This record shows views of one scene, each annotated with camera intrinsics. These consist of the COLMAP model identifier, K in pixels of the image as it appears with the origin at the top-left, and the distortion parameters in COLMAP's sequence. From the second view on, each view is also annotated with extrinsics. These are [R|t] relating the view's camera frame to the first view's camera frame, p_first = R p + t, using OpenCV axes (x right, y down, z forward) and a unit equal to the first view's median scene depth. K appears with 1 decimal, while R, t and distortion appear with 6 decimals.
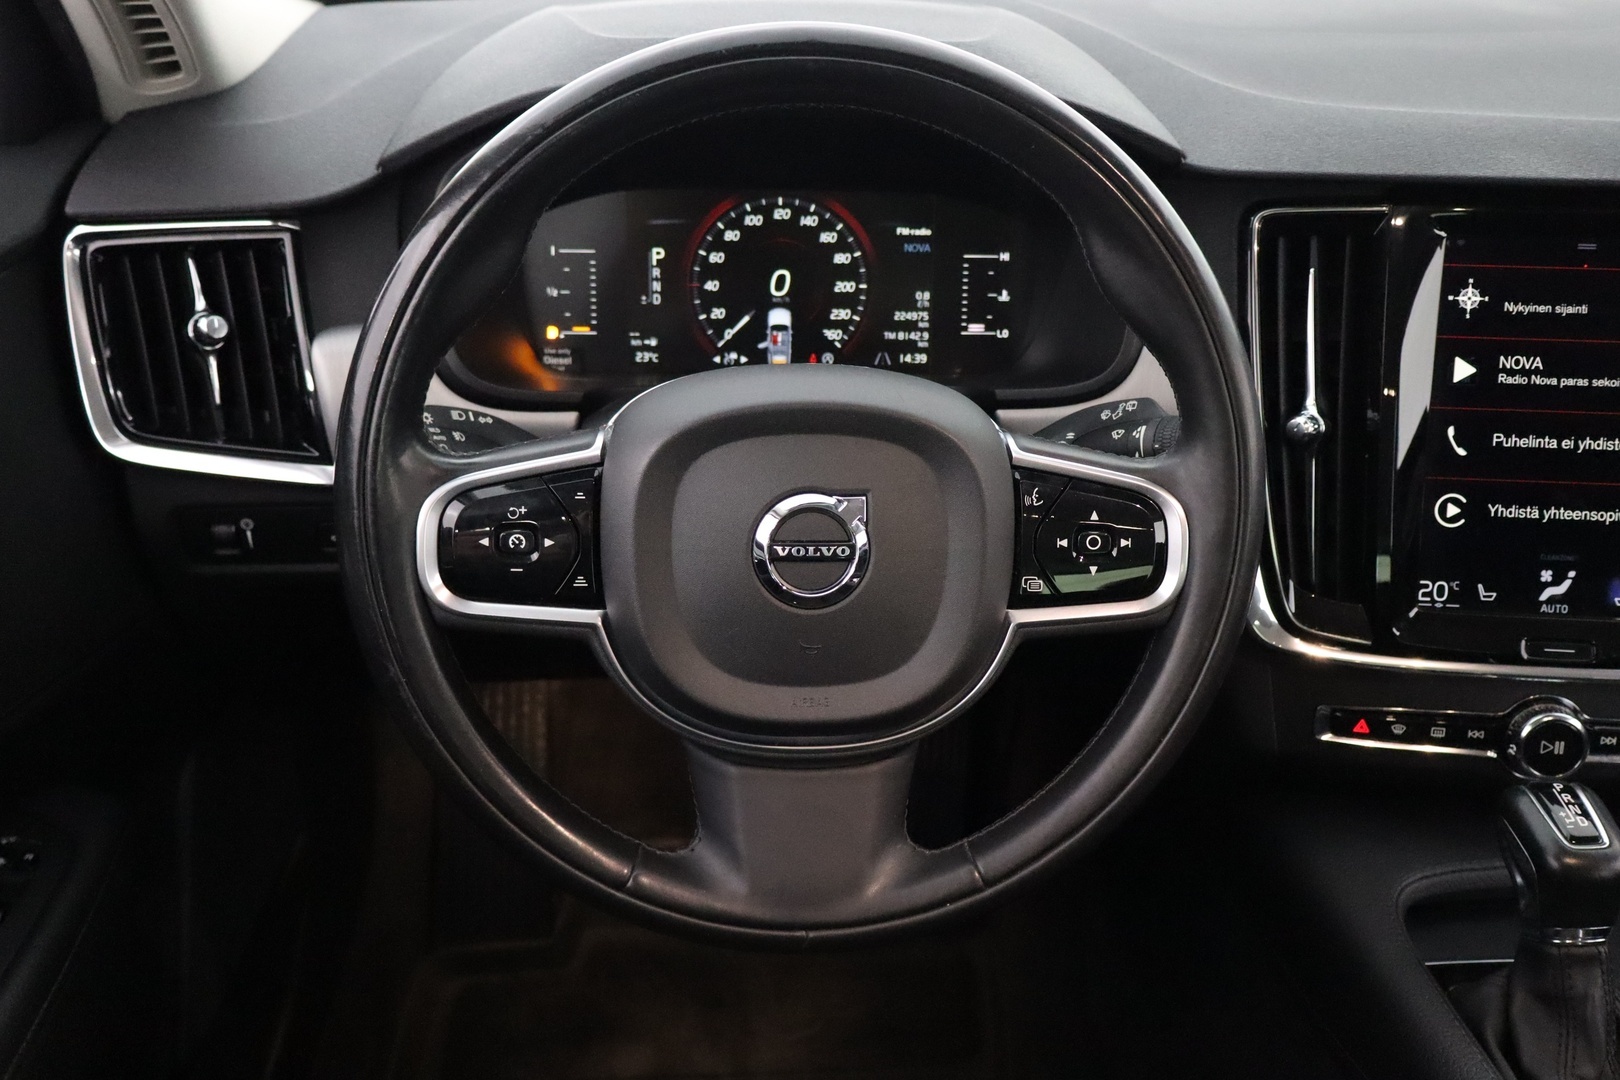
lens RADIAL K [[1628.9, 0, 810.0], [0, 1628.9, 540.0], [0, 0, 1]] dist [0.007058, 0.001383]
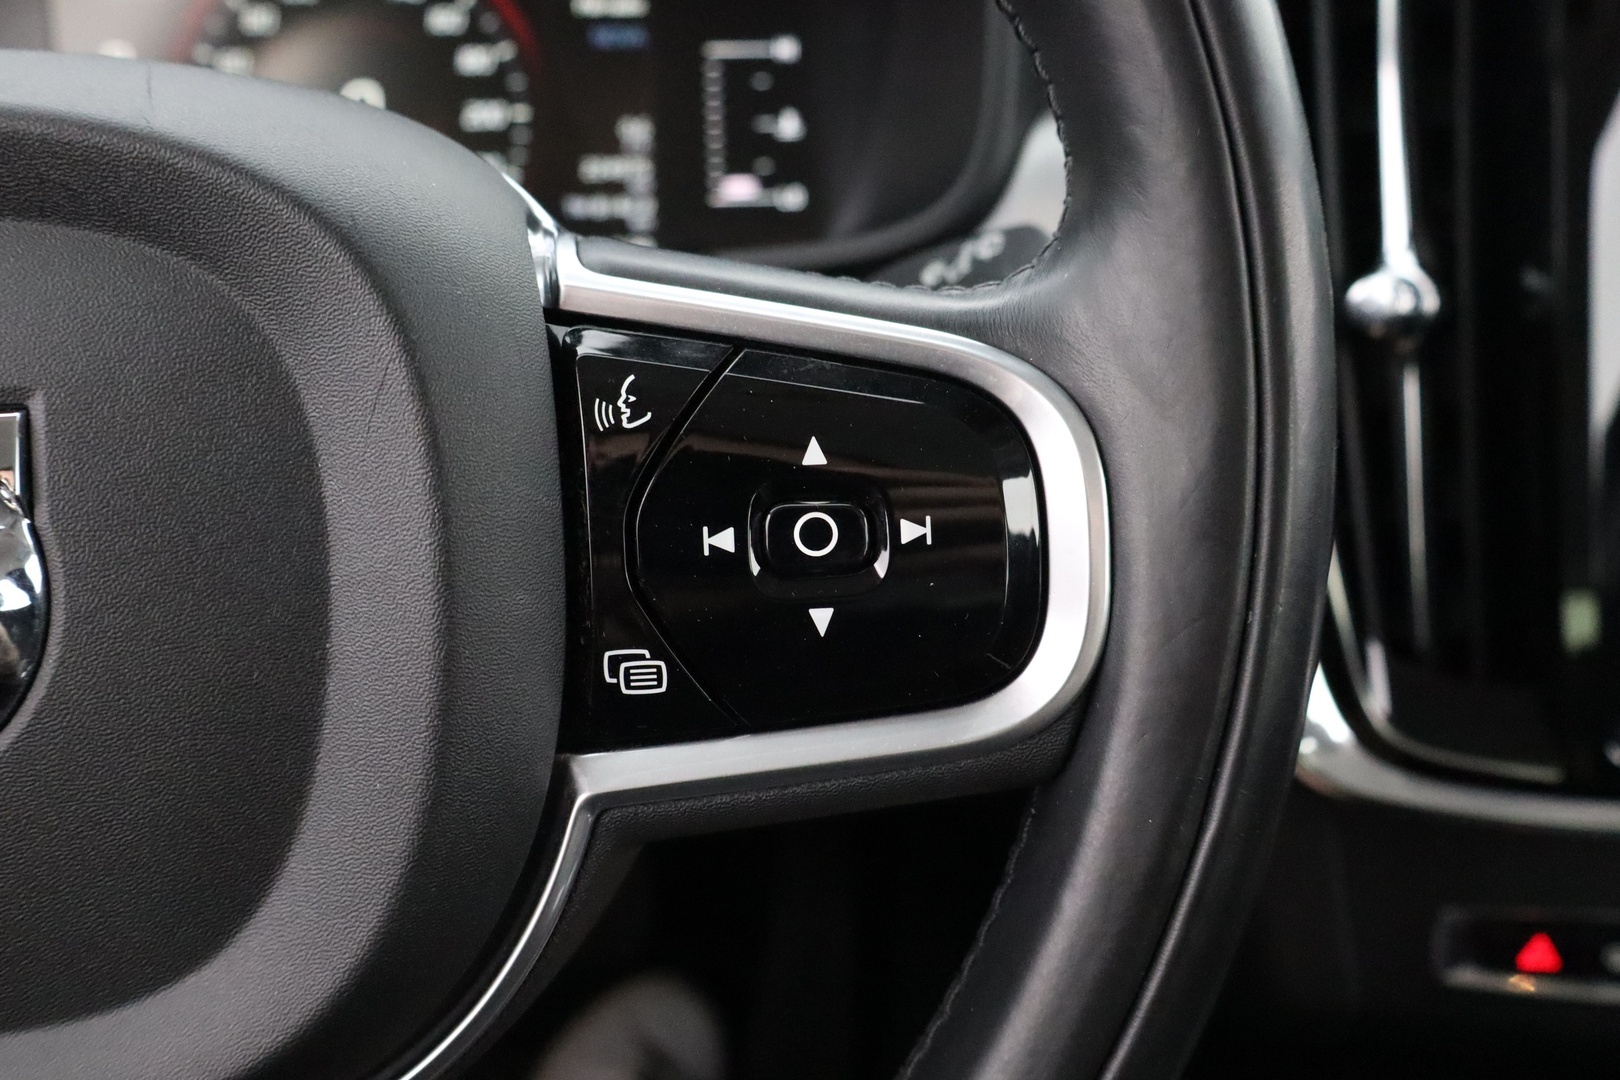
lens RADIAL K [[1628.9, 0, 810.0], [0, 1628.9, 540.0], [0, 0, 1]] dist [0.007058, 0.001383]
pose [[0.999519, -0.030936, -0.002381, 0.144558], [0.030764, 0.998083, -0.053696, 0.015875], [0.004037, 0.053597, 0.998554, 0.562415]]
